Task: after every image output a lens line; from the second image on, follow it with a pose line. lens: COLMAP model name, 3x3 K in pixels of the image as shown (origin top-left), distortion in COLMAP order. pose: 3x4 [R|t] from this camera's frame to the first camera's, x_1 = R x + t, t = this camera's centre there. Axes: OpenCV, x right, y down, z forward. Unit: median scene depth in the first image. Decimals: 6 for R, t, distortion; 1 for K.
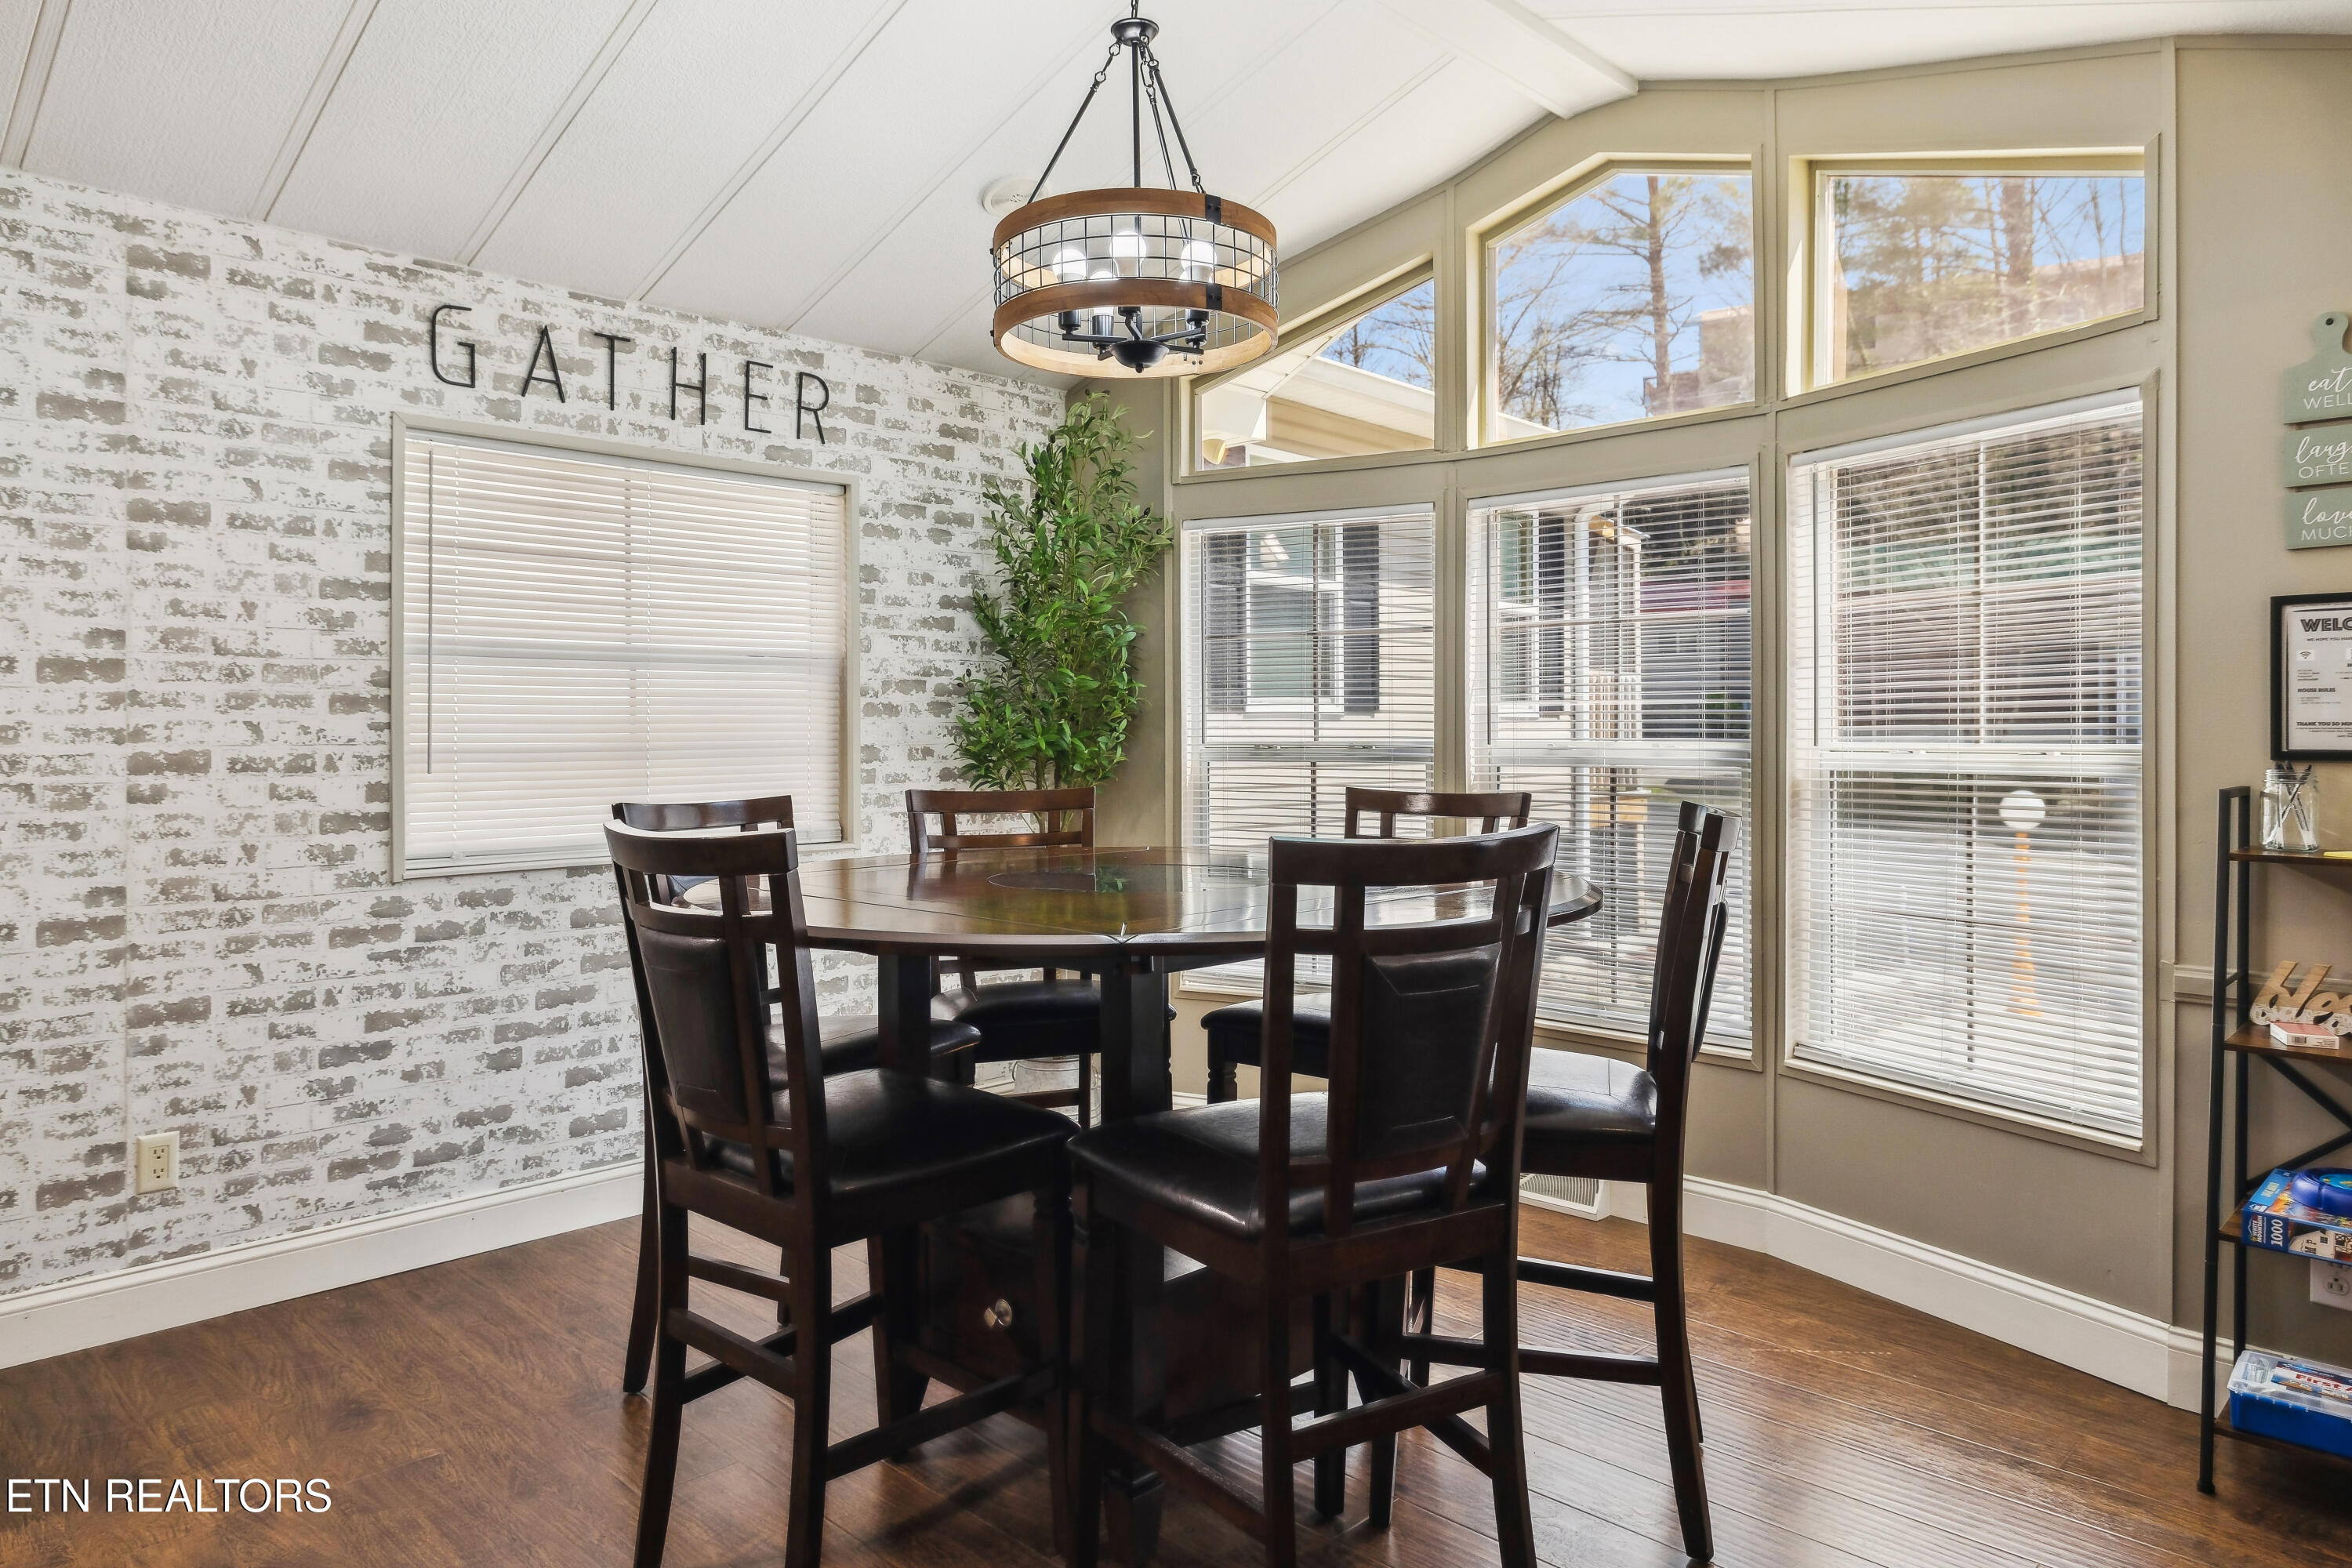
lens RADIAL K [[1471.1, 0, 1165.2], [0, 1471.1, 727.7], [0, 0, 1]] dist [-0.001838, -0.000787]
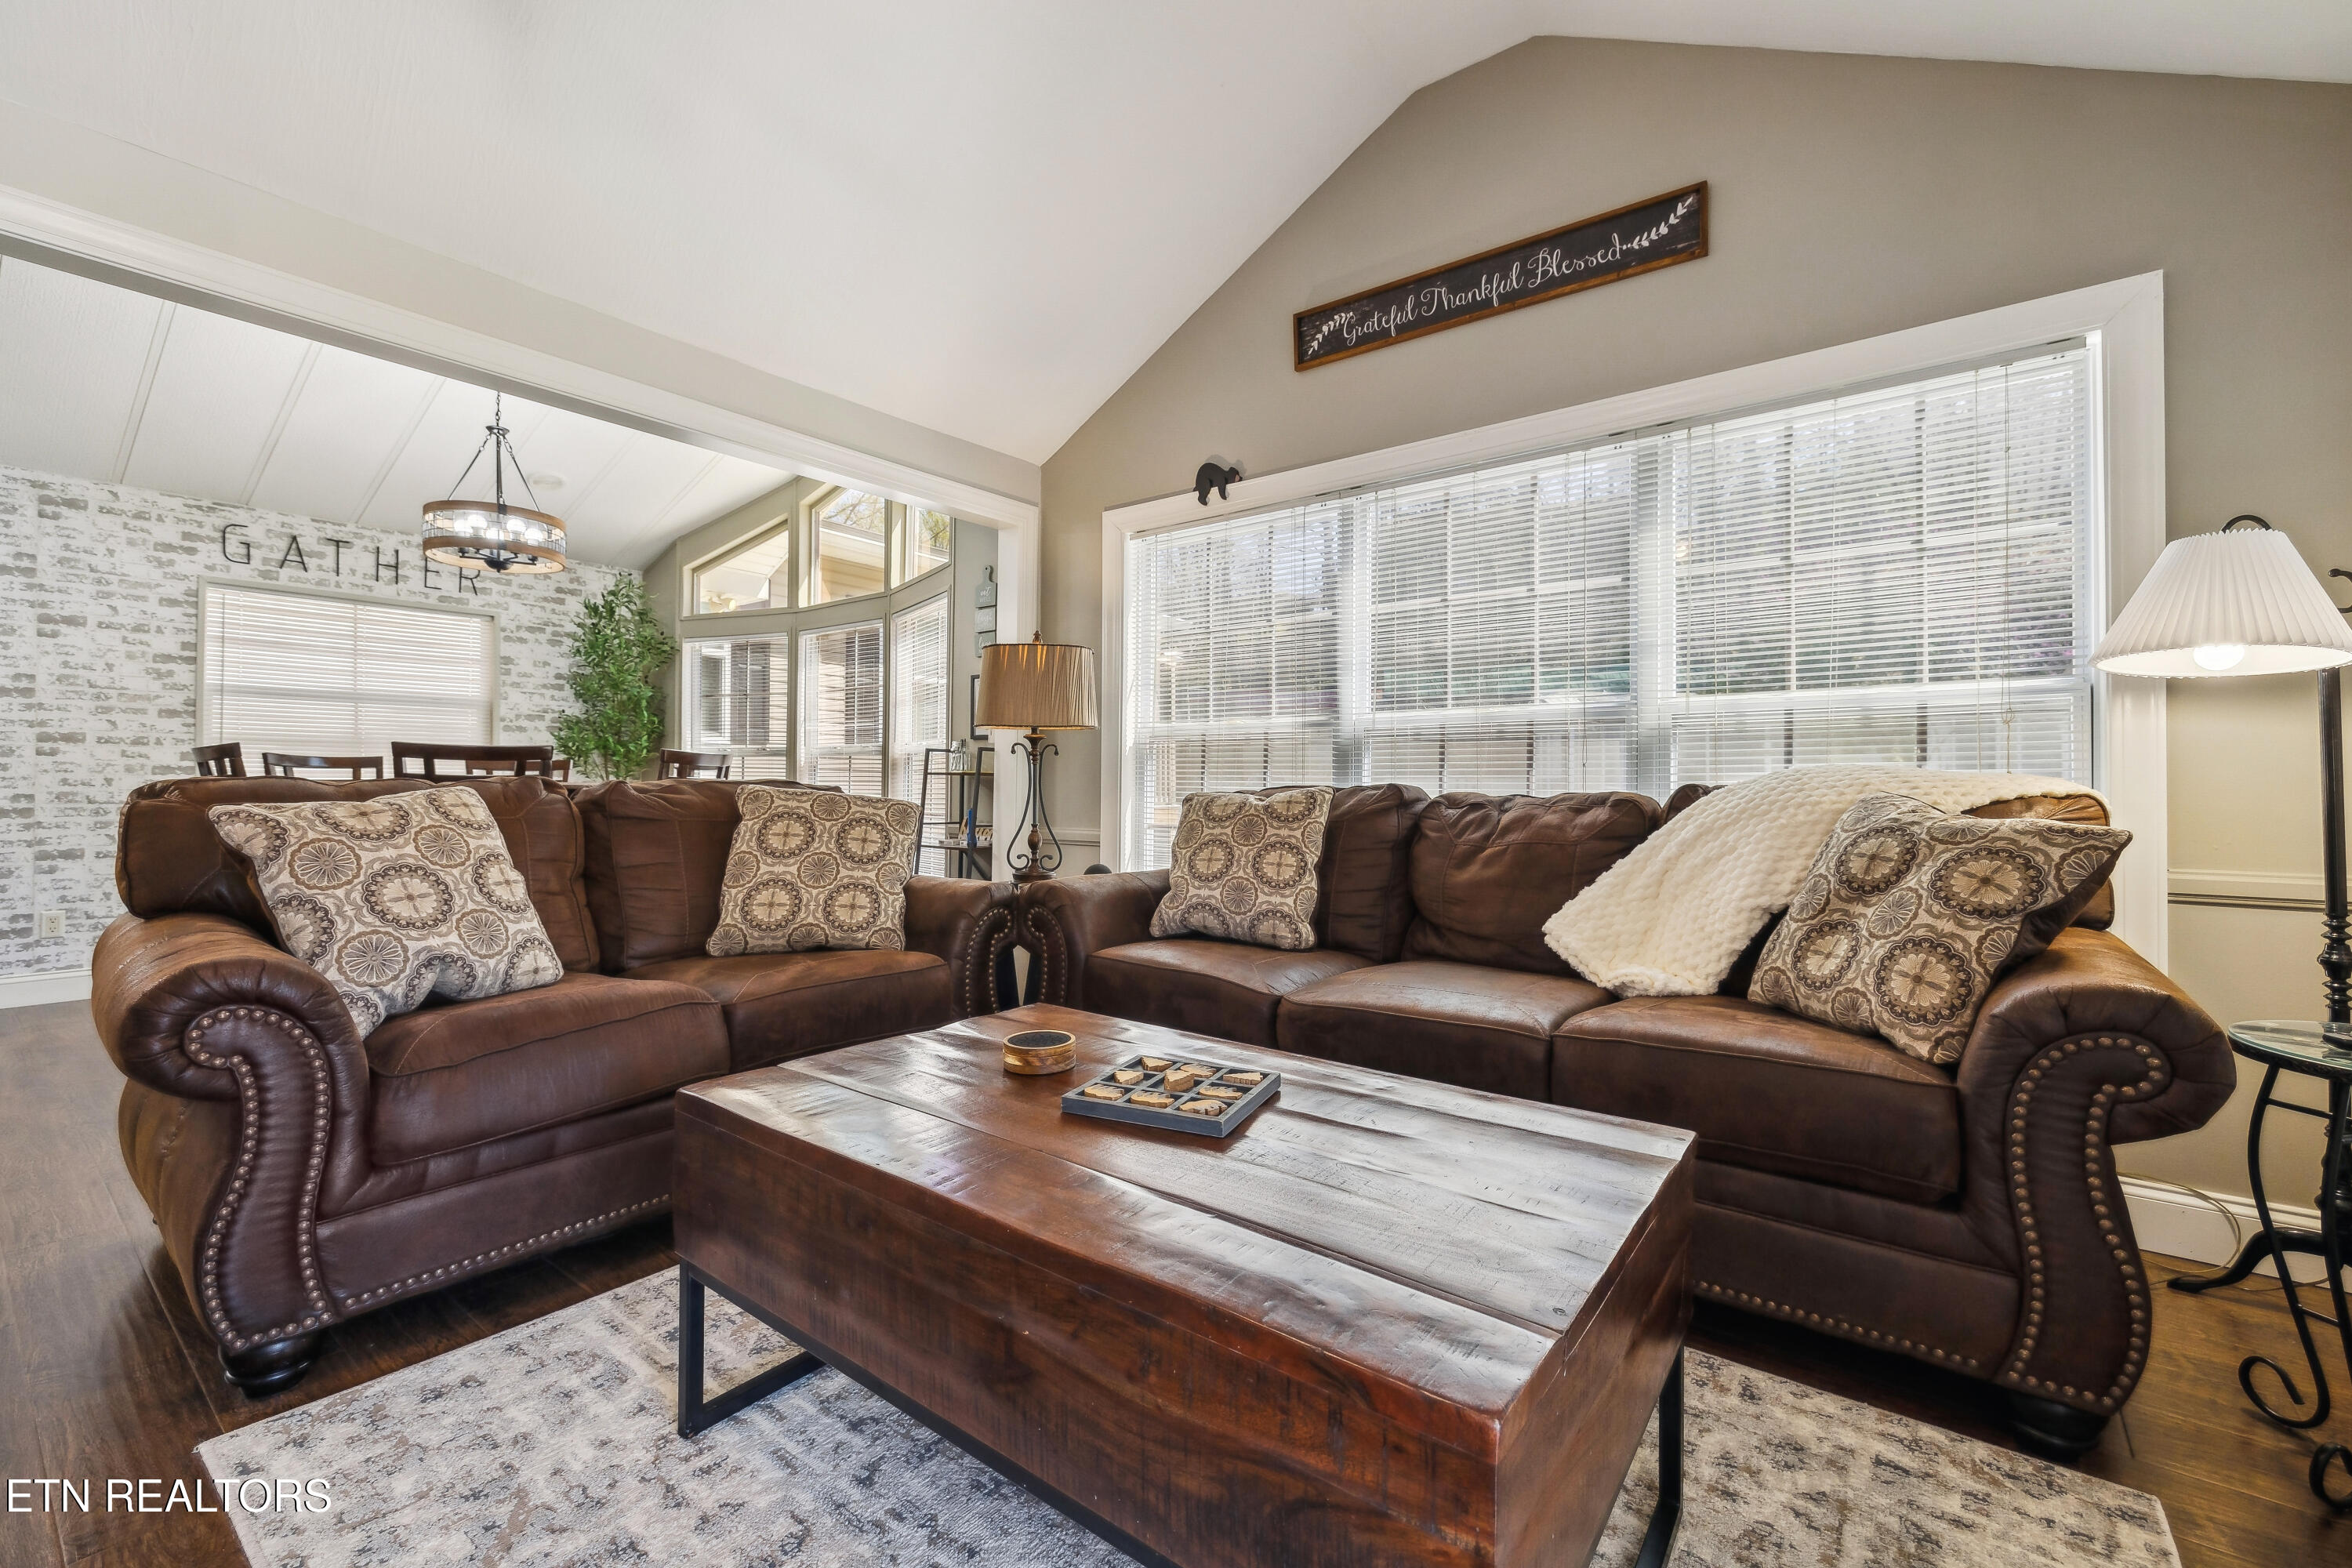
lens RADIAL K [[996.9, 0, 1189.4], [0, 996.9, 784.3], [0, 0, 1]] dist [0.000976, 0.000116]
pose [[0.992313, 0.007029, 0.123550, 0.707107], [-0.006621, 0.999971, -0.003708, 0.079563], [-0.123572, 0.002861, 0.992331, -0.588281]]
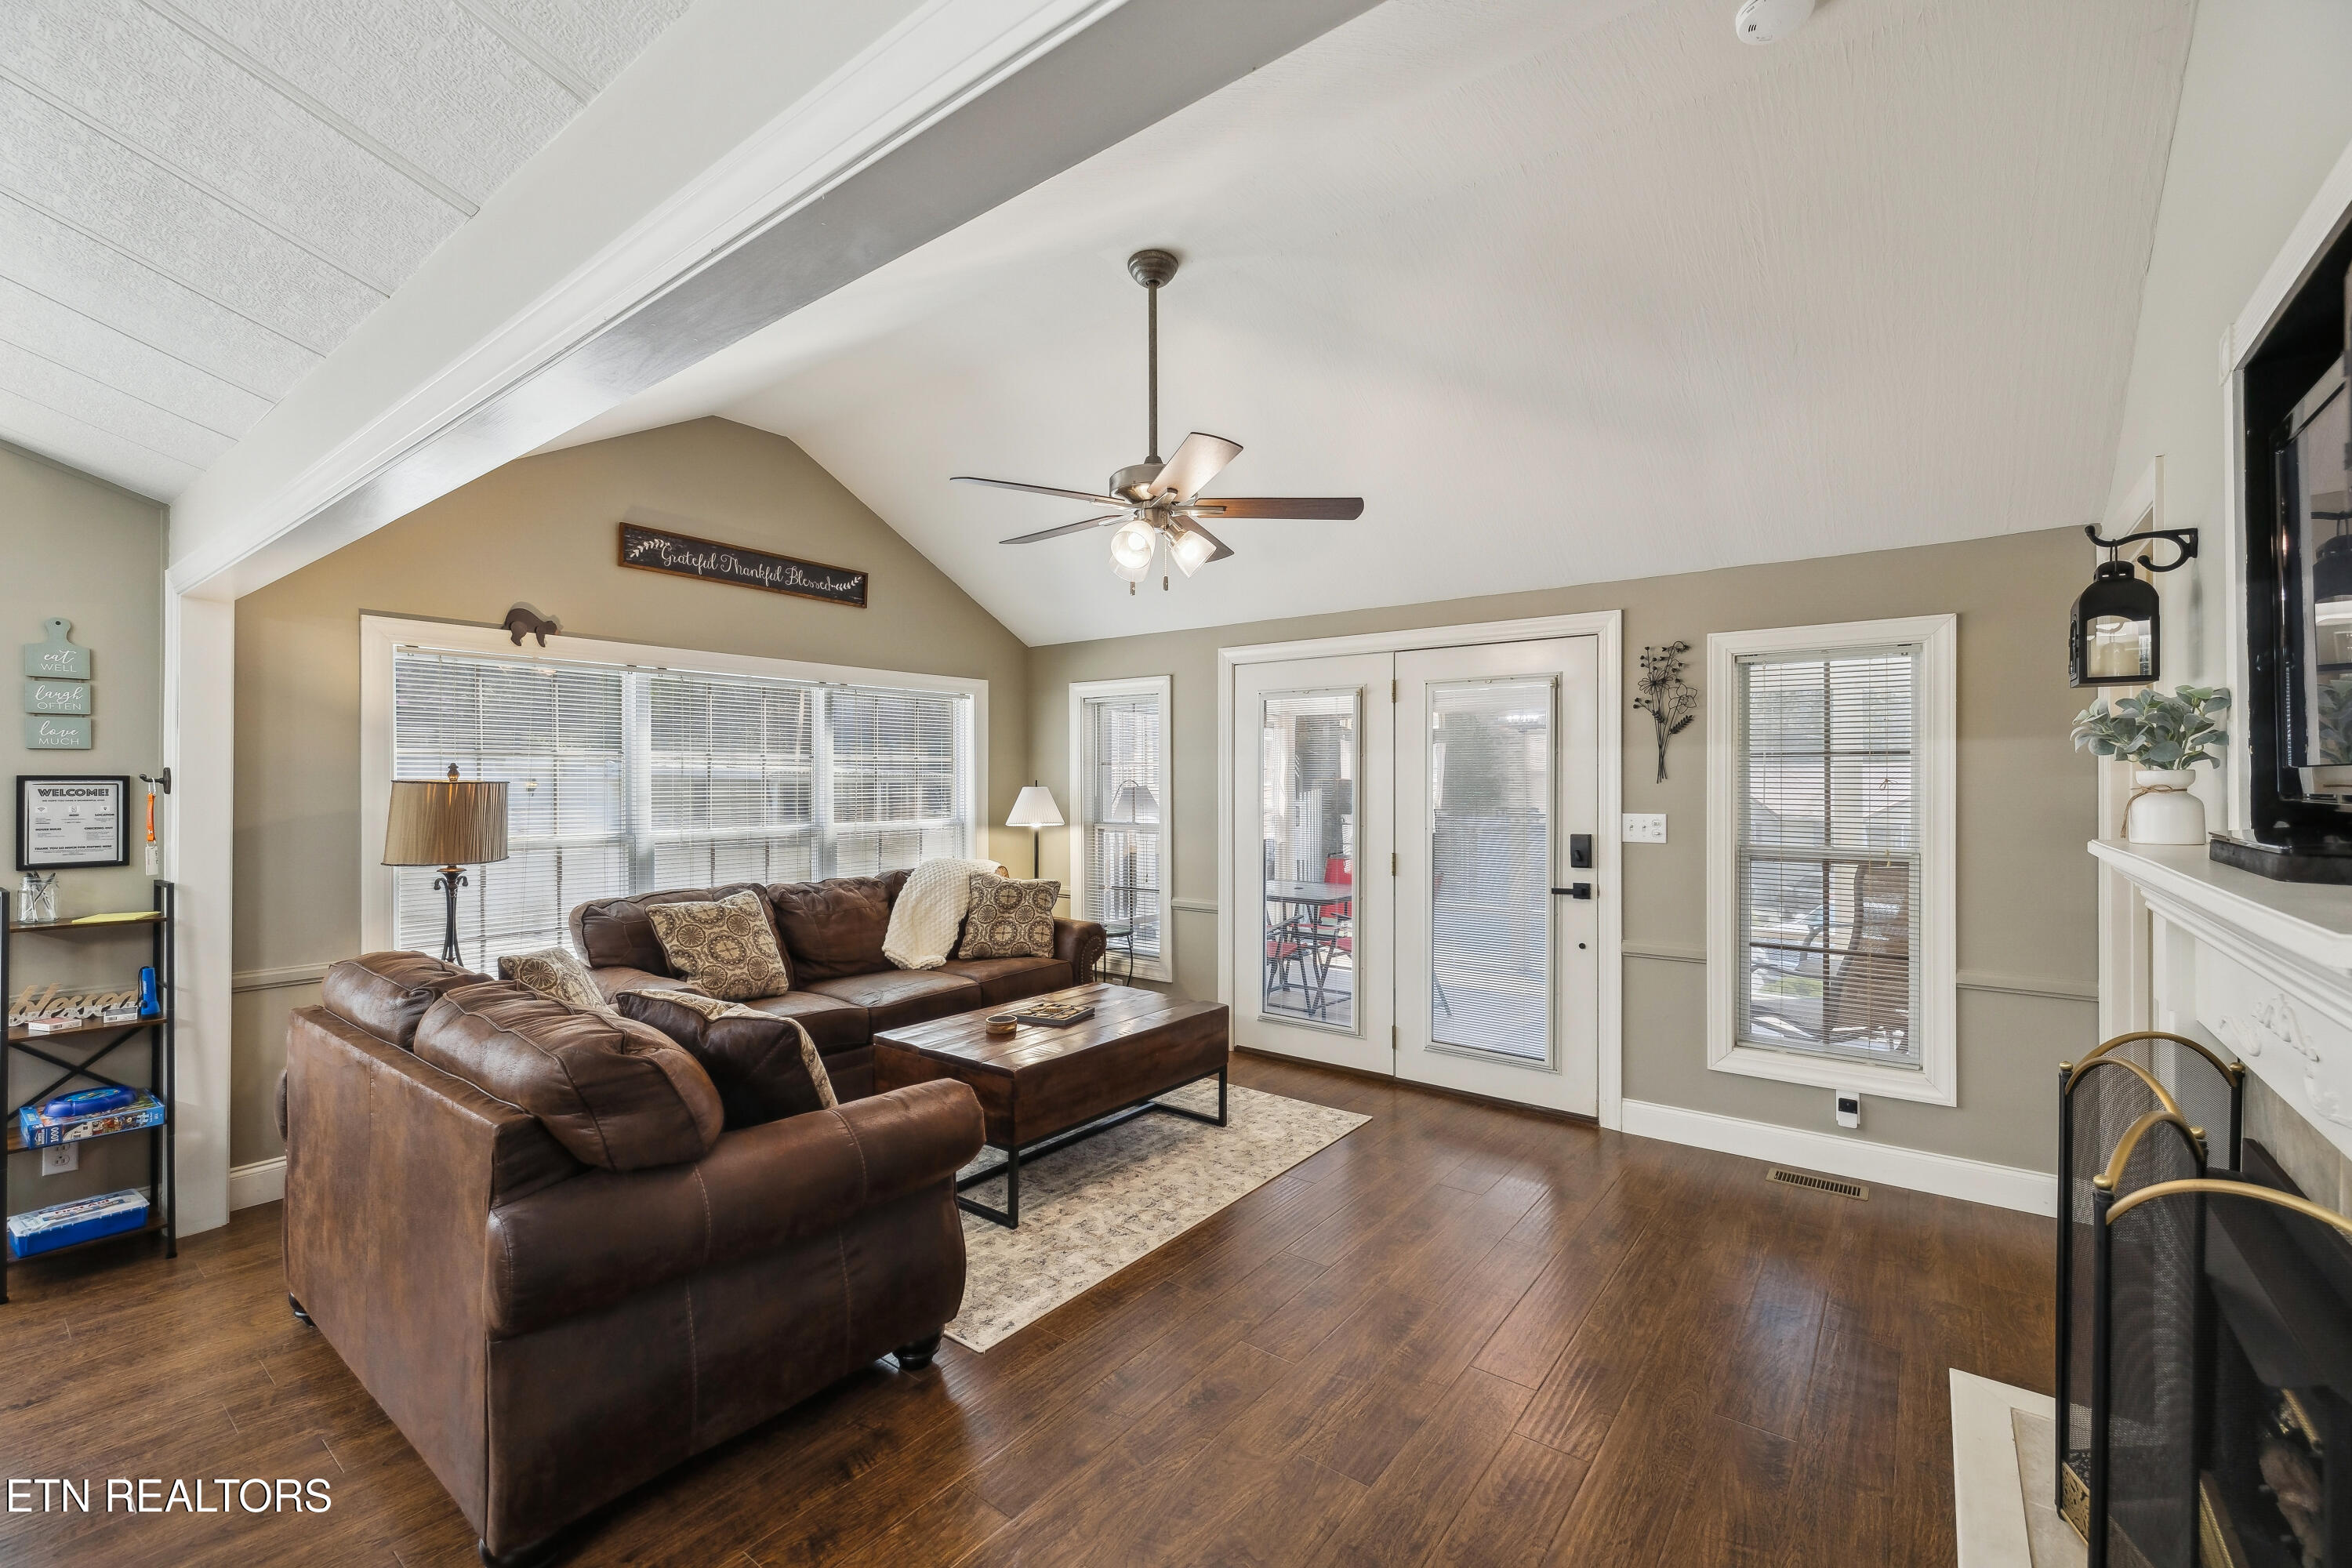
lens RADIAL K [[996.9, 0, 1184.1], [0, 996.9, 779.8], [0, 0, 1]] dist [0.000976, 0.000116]
pose [[-0.138363, 0.000454, 0.990381, -0.454320], [-0.005712, 0.999983, -0.001256, -0.069757], [-0.990365, -0.005831, -0.138358, -0.144425]]
